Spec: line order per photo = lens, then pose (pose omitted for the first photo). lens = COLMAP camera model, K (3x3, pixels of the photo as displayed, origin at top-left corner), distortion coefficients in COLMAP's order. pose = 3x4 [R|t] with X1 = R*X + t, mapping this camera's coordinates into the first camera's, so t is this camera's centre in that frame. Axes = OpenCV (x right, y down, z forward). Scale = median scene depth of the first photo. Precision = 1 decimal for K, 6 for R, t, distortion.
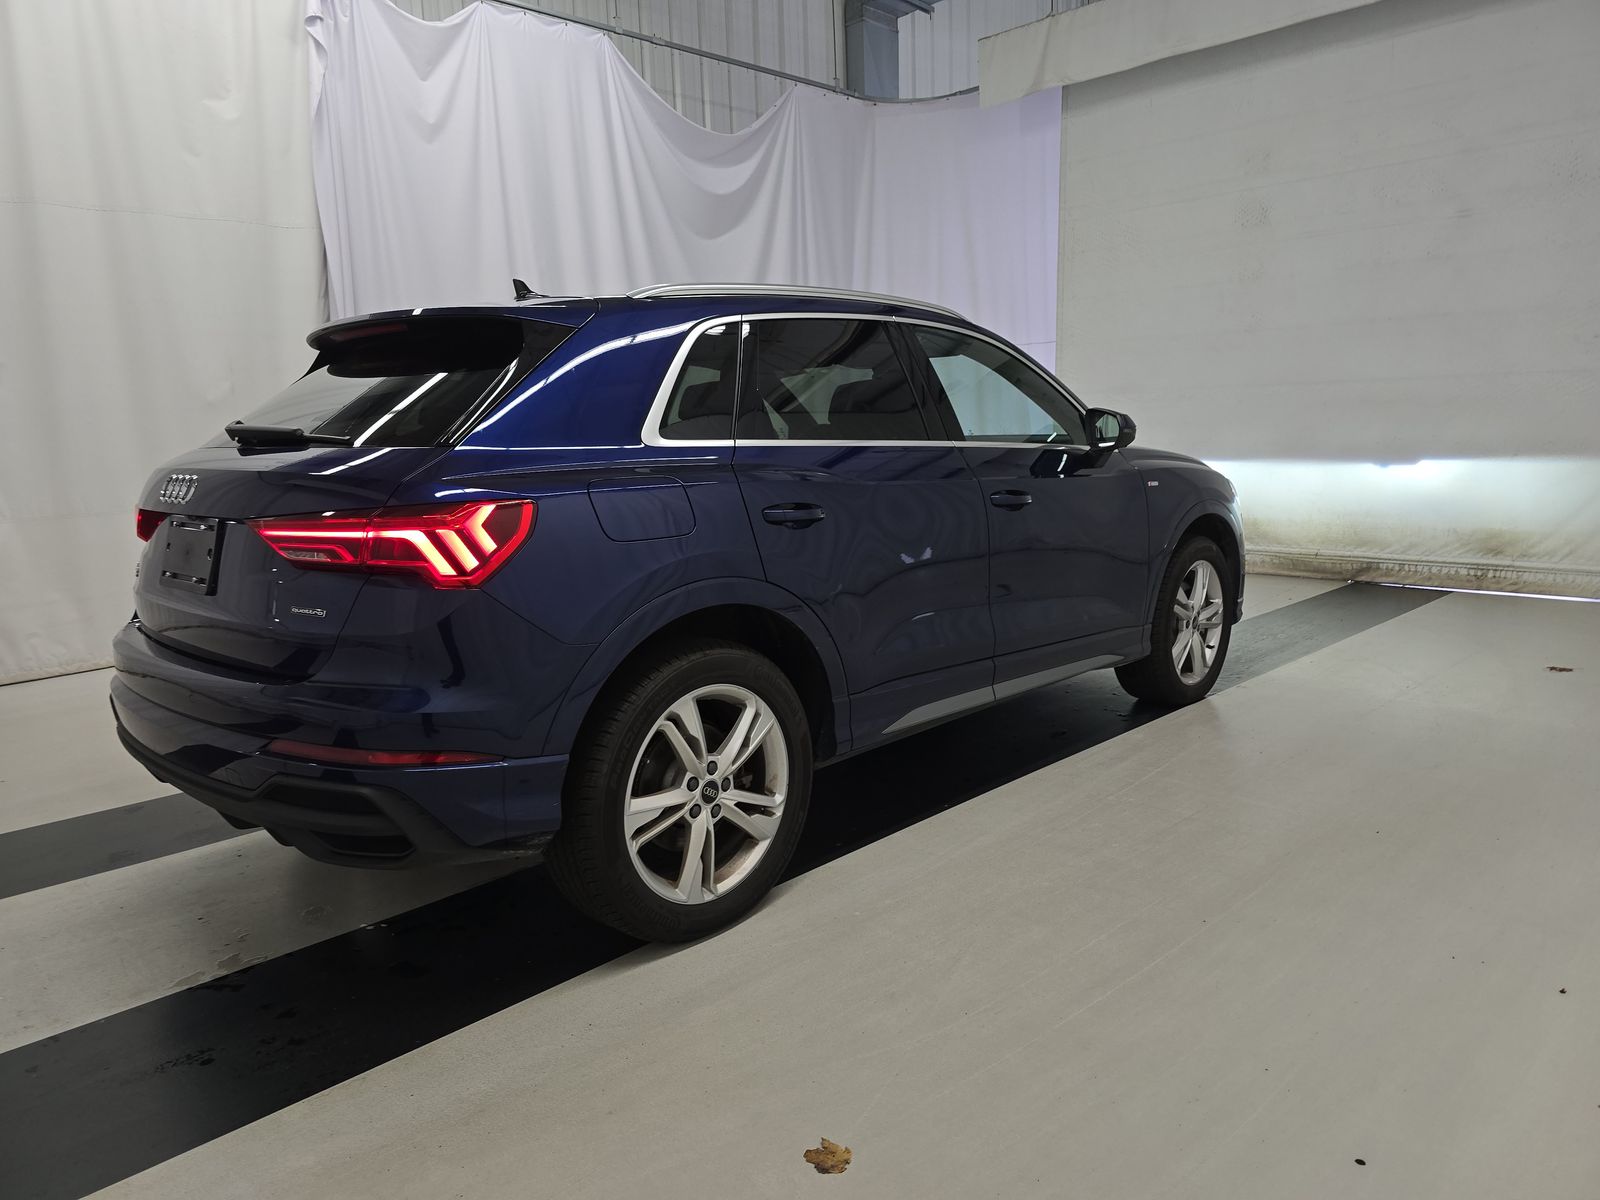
lens RADIAL K [[1054.2, 0, 801.3], [0, 1054.2, 596.7], [0, 0, 1]] dist [0.012844, -0.022792]
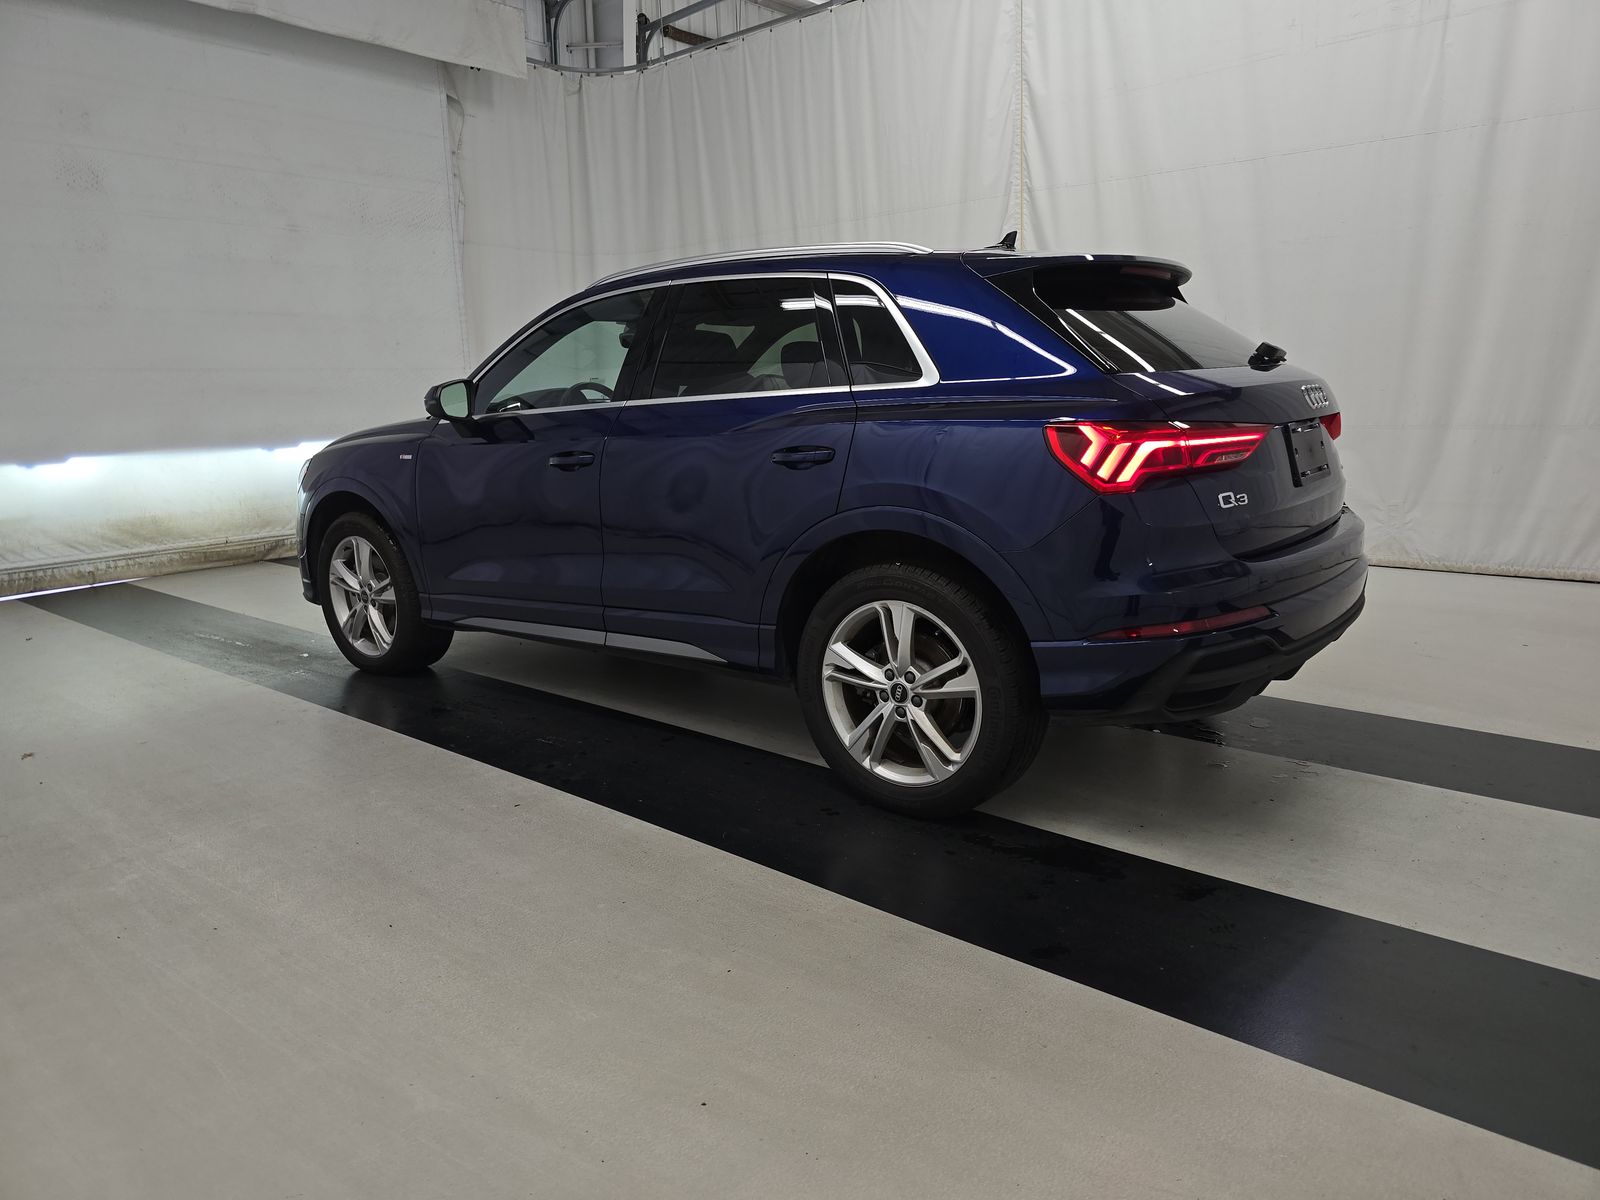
lens RADIAL K [[1054.2, 0, 804.2], [0, 1054.2, 606.7], [0, 0, 1]] dist [0.012844, -0.022792]
pose [[-0.111908, -0.167092, 0.979570, -0.571371], [0.185978, 0.964822, 0.185823, -0.066098], [-0.976160, 0.202973, -0.076896, 0.561583]]
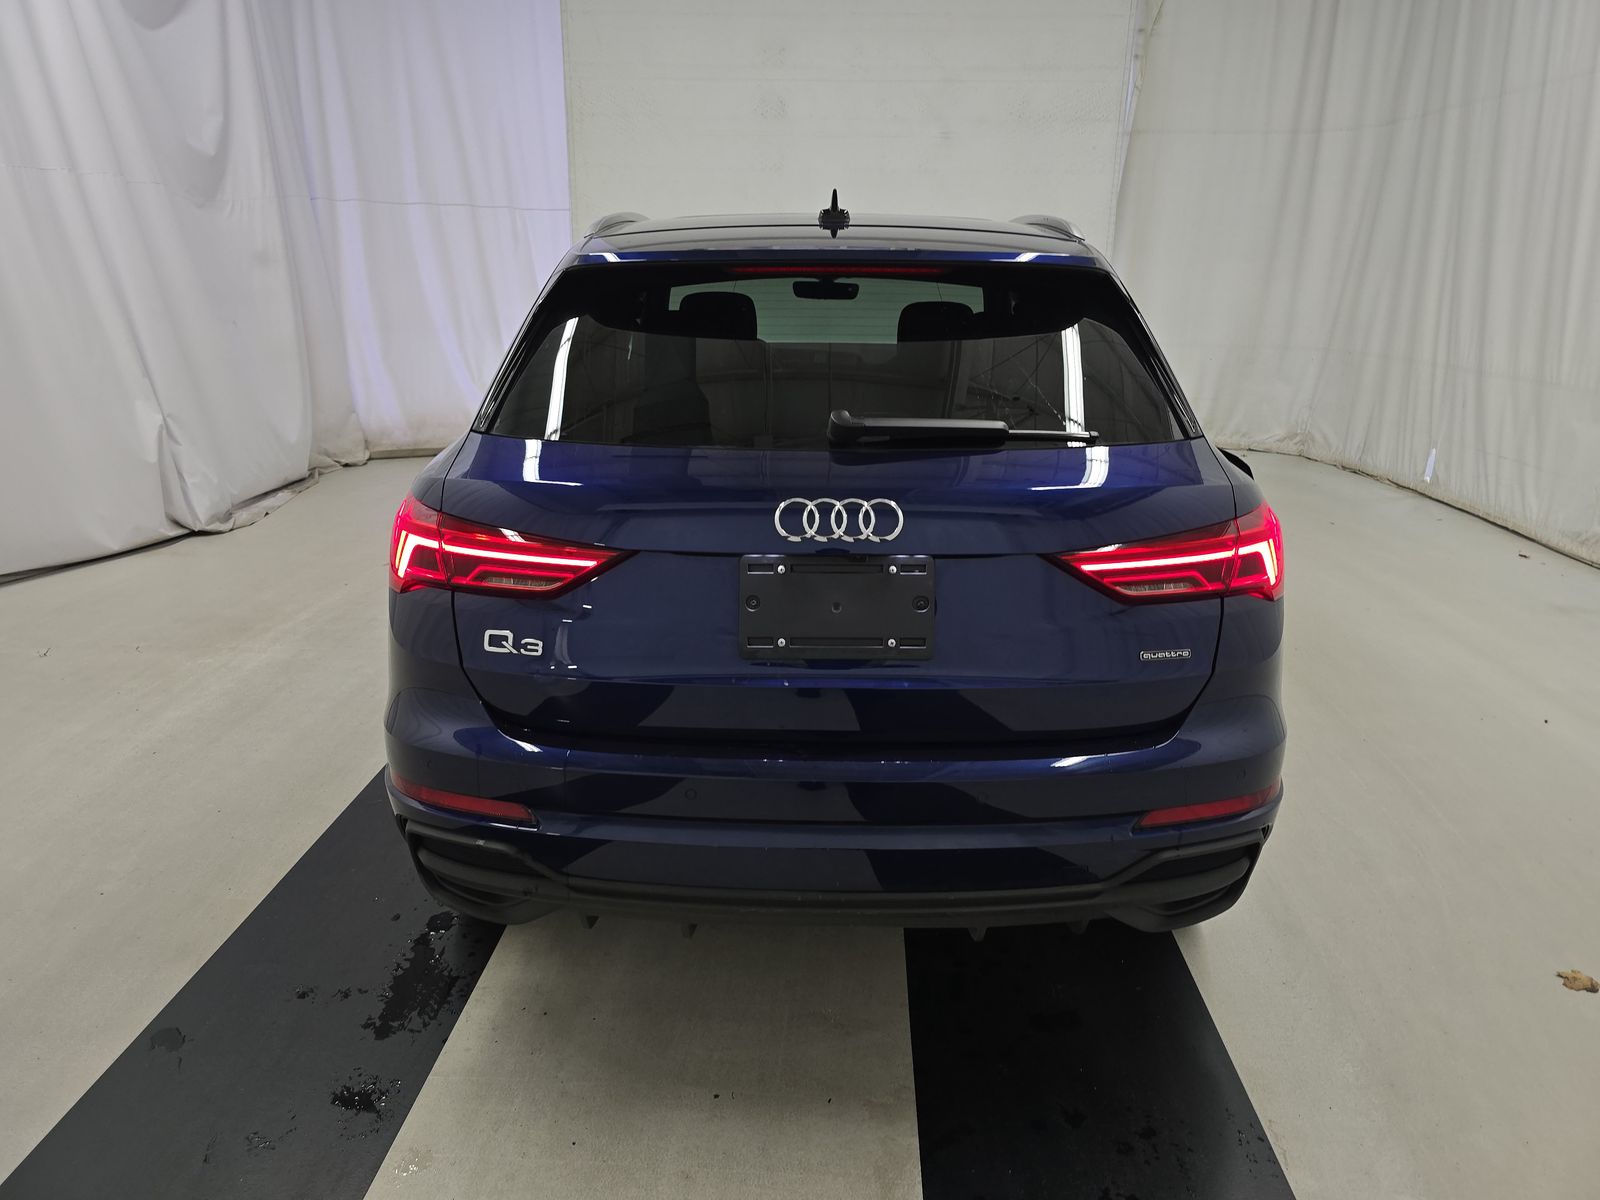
lens RADIAL K [[1054.2, 0, 799.6], [0, 1054.2, 599.2], [0, 0, 1]] dist [0.012844, -0.022792]
pose [[0.730780, -0.171184, 0.660800, -0.345790], [0.075091, 0.982330, 0.171435, -0.054589], [-0.678470, -0.075661, 0.730721, 0.169273]]
